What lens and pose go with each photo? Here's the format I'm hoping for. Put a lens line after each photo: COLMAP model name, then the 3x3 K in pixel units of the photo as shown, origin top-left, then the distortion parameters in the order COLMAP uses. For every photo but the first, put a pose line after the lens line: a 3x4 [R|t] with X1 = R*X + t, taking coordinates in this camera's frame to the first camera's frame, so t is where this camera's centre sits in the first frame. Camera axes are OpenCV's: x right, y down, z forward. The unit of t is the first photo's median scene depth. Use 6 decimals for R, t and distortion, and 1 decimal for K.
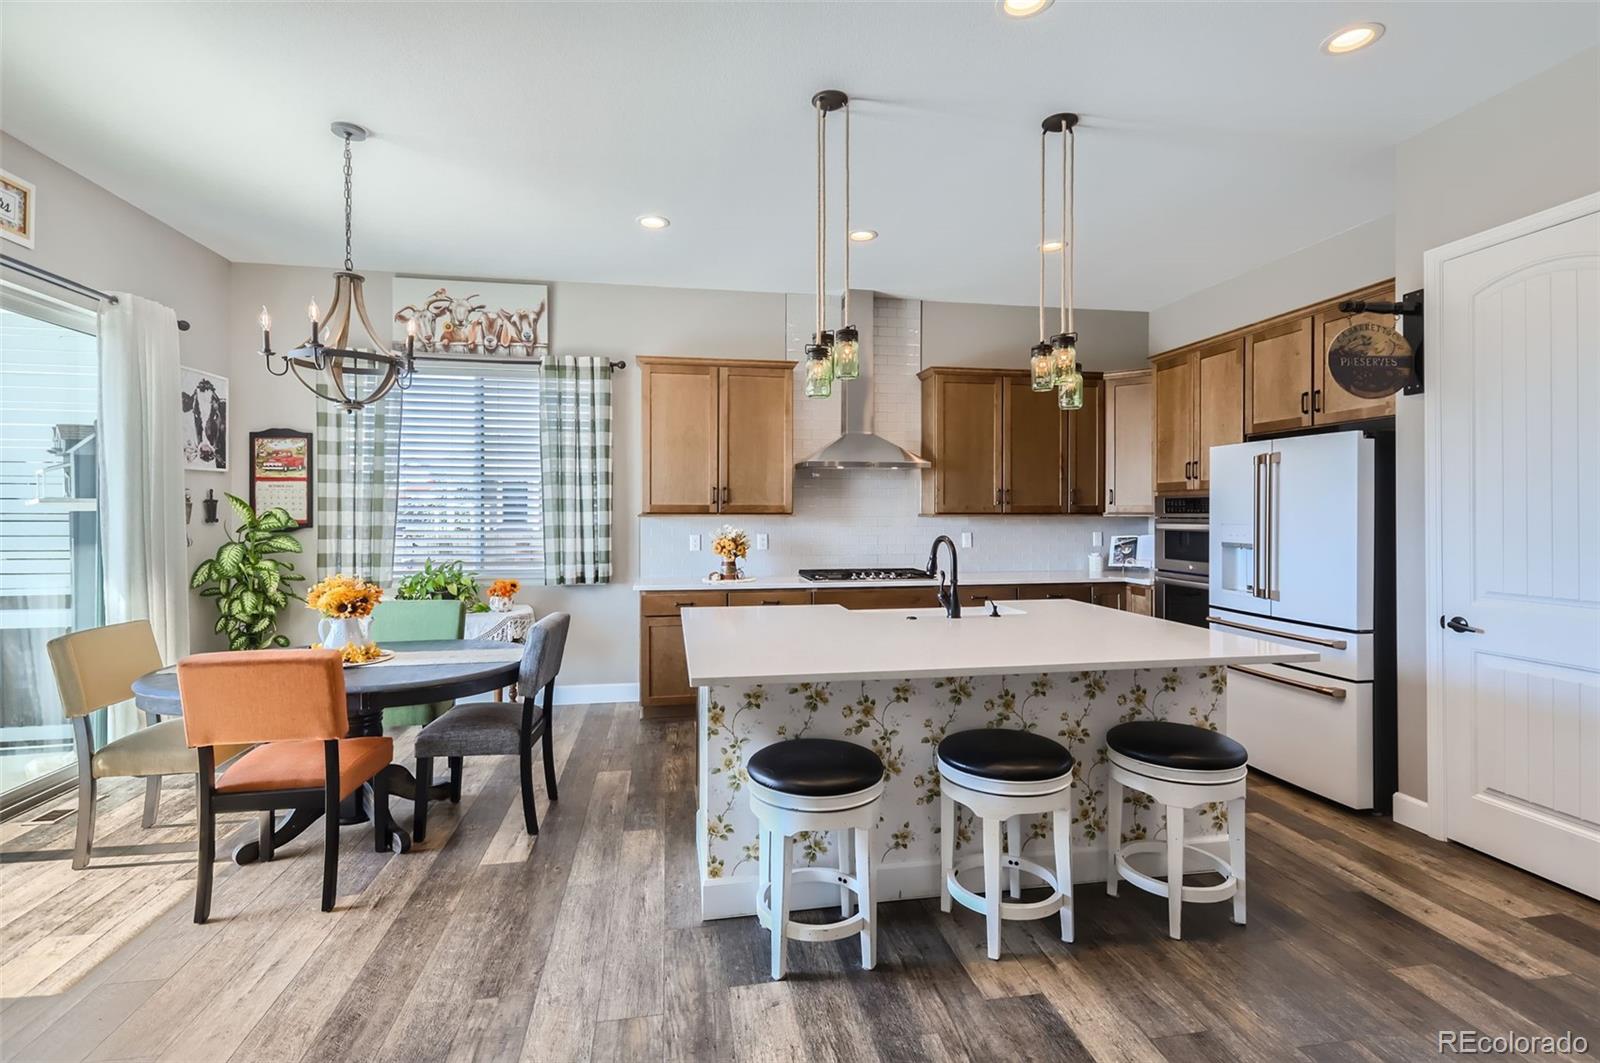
lens RADIAL K [[736.7, 0, 847.5], [0, 736.7, 511.5], [0, 0, 1]] dist [0.012072, -0.005688]
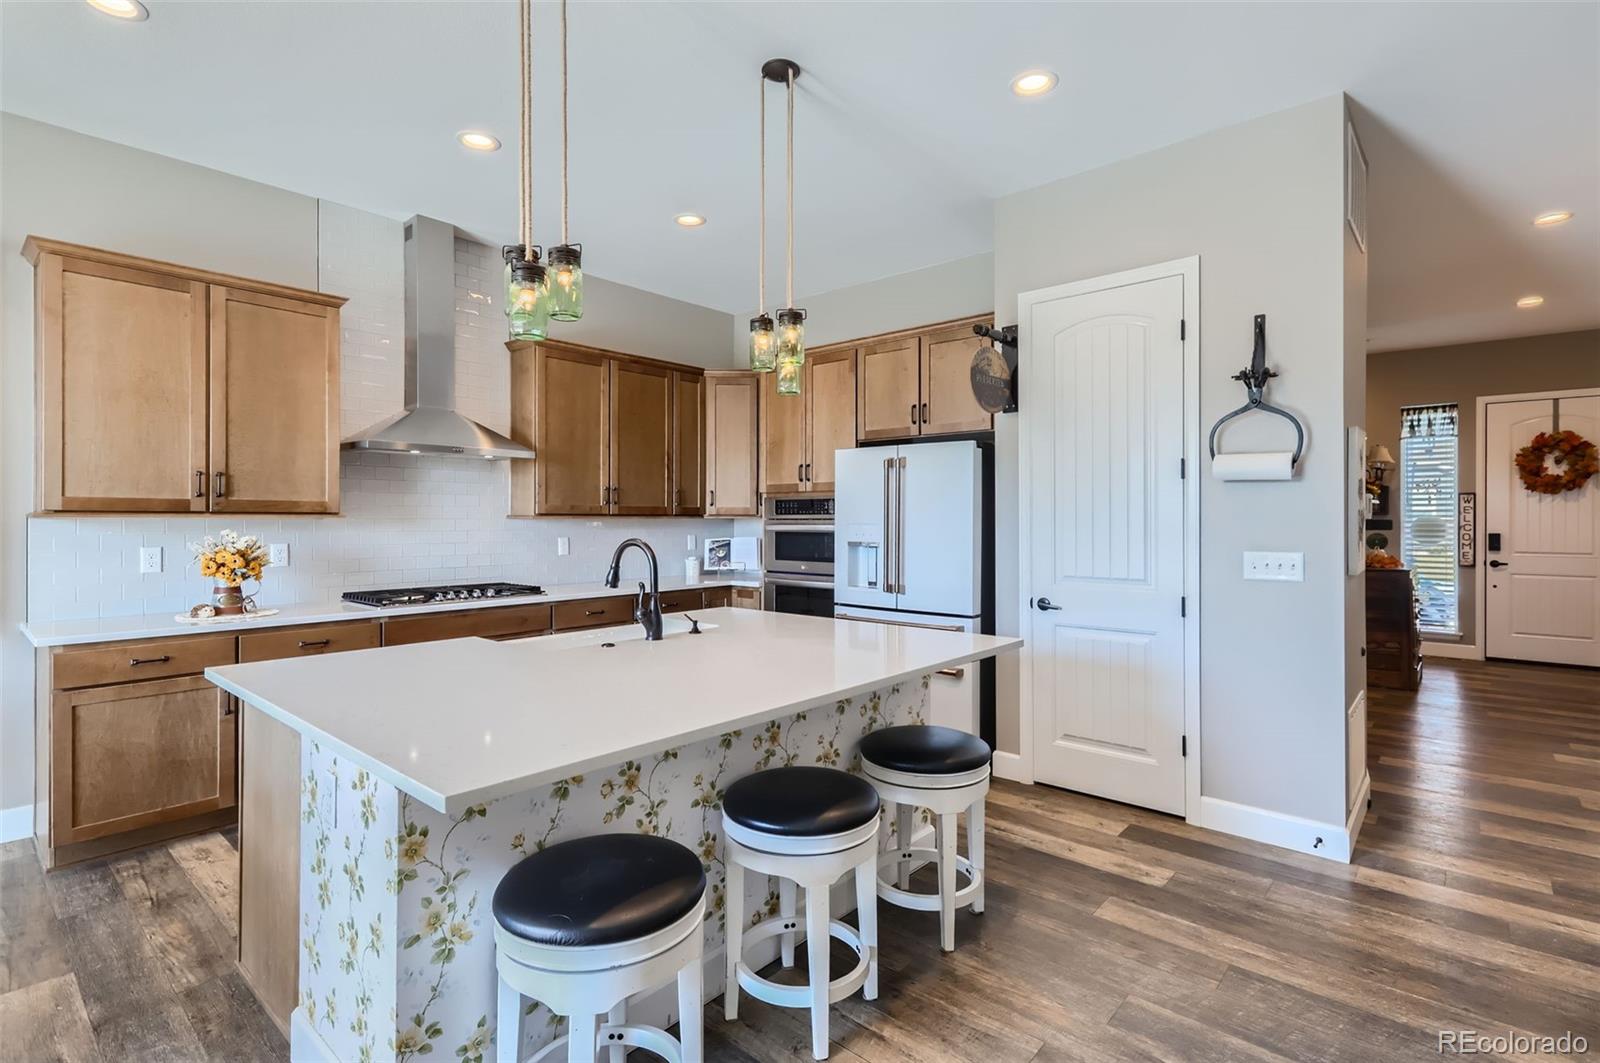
lens RADIAL K [[736.7, 0, 812.5], [0, 736.7, 521.2], [0, 0, 1]] dist [0.012072, -0.005688]
pose [[0.804280, -0.002345, 0.594245, -0.160637], [-0.000299, 0.999990, 0.004351, 0.008621], [-0.594250, -0.003677, 0.804272, 0.199744]]
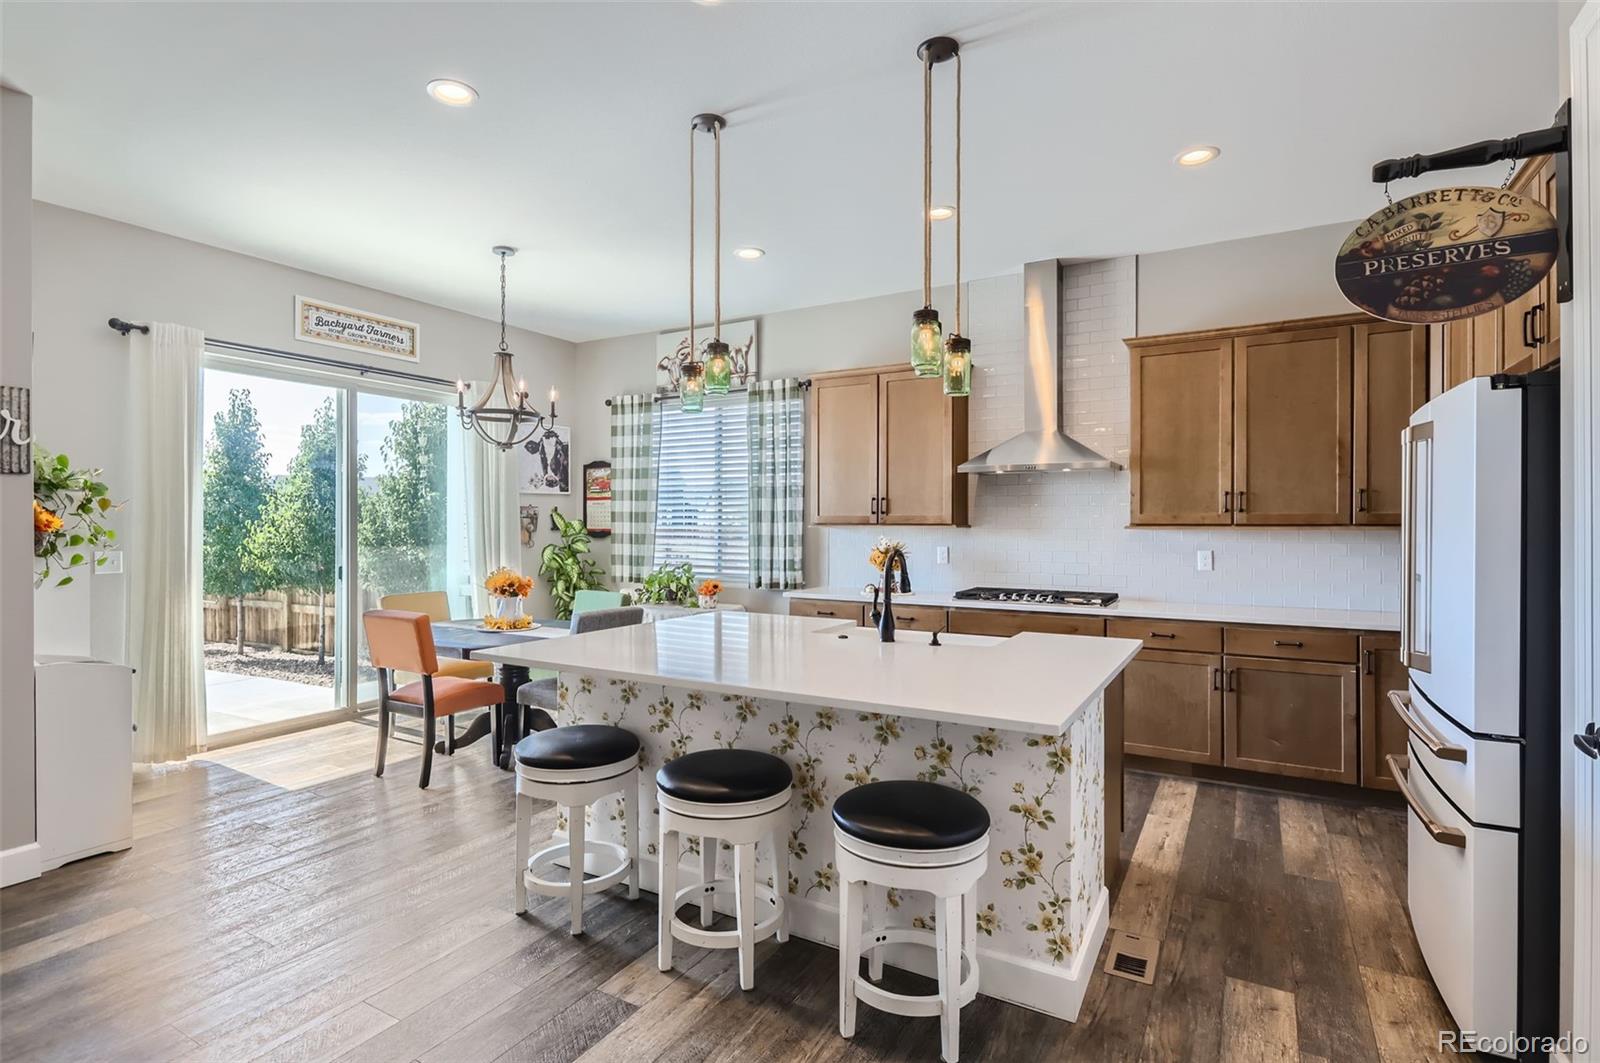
lens RADIAL K [[824.5, 0, 839.4], [0, 824.5, 521.4], [0, 0, 1]] dist [-0.000790, -0.000551]
pose [[0.755521, -0.001528, -0.655123, 0.618774], [-0.000477, 0.999996, -0.002883, 0.002268], [0.655125, 0.002491, 0.755517, 0.176560]]
